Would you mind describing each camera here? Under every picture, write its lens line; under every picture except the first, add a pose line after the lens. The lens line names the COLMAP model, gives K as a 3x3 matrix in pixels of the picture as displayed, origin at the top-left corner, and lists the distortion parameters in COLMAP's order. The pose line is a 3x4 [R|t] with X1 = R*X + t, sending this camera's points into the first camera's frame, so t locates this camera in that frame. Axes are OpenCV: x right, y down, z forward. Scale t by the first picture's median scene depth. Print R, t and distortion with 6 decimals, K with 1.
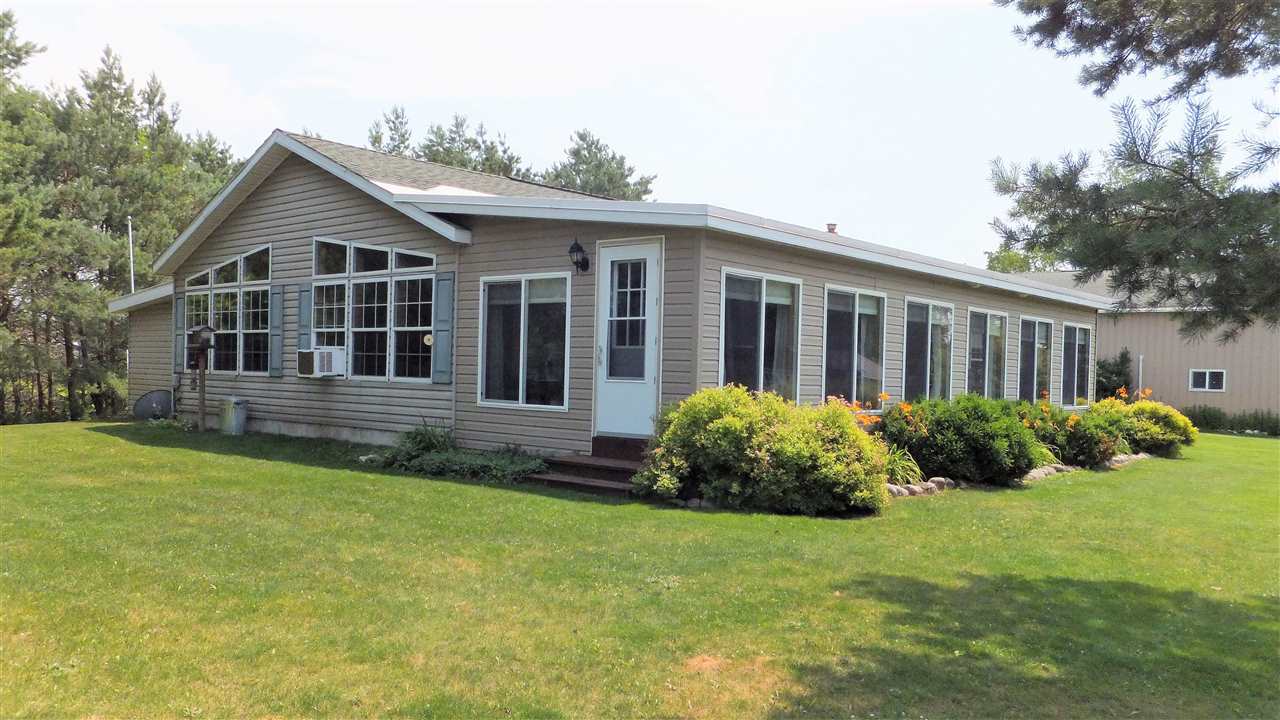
lens RADIAL K [[975.5, 0, 640.0], [0, 975.5, 360.0], [0, 0, 1]] dist [-0.004932, 0.007063]
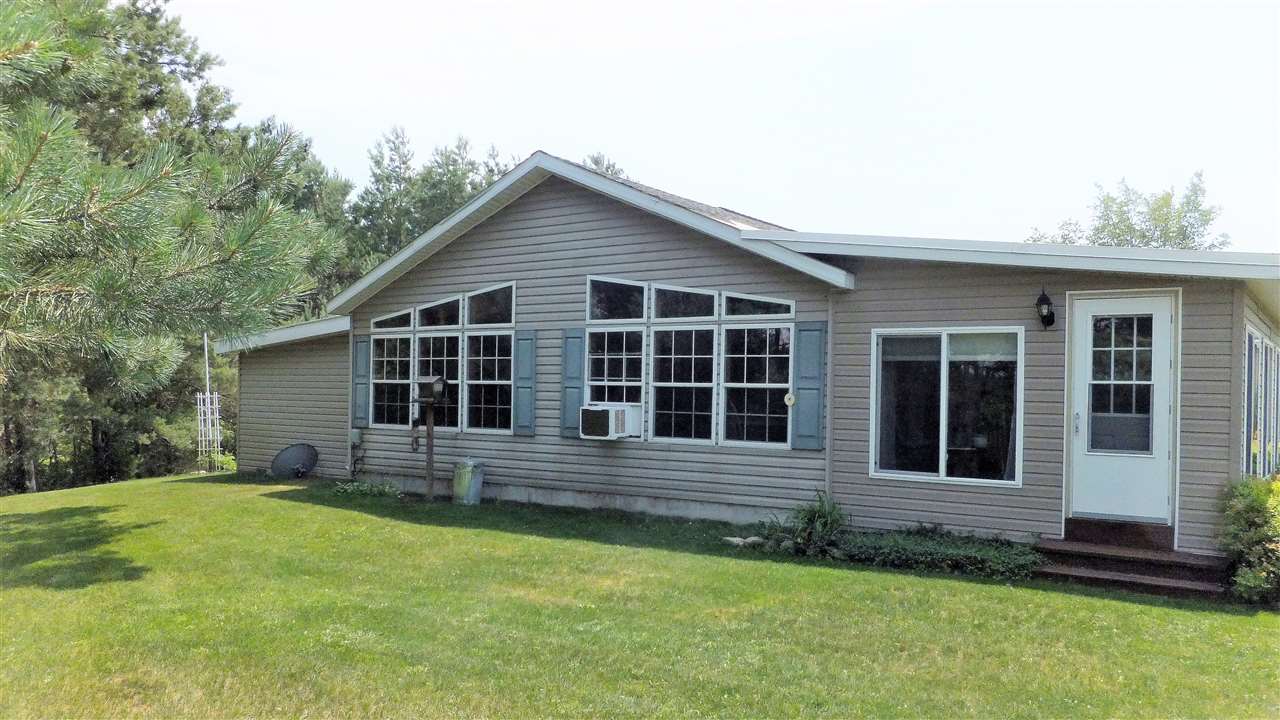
lens RADIAL K [[975.5, 0, 640.0], [0, 975.5, 360.0], [0, 0, 1]] dist [-0.004932, 0.007063]
pose [[0.993984, 0.001943, 0.109509, -0.403895], [0.000766, 0.999695, -0.024688, -0.031311], [-0.109524, 0.024623, 0.993679, 0.140709]]
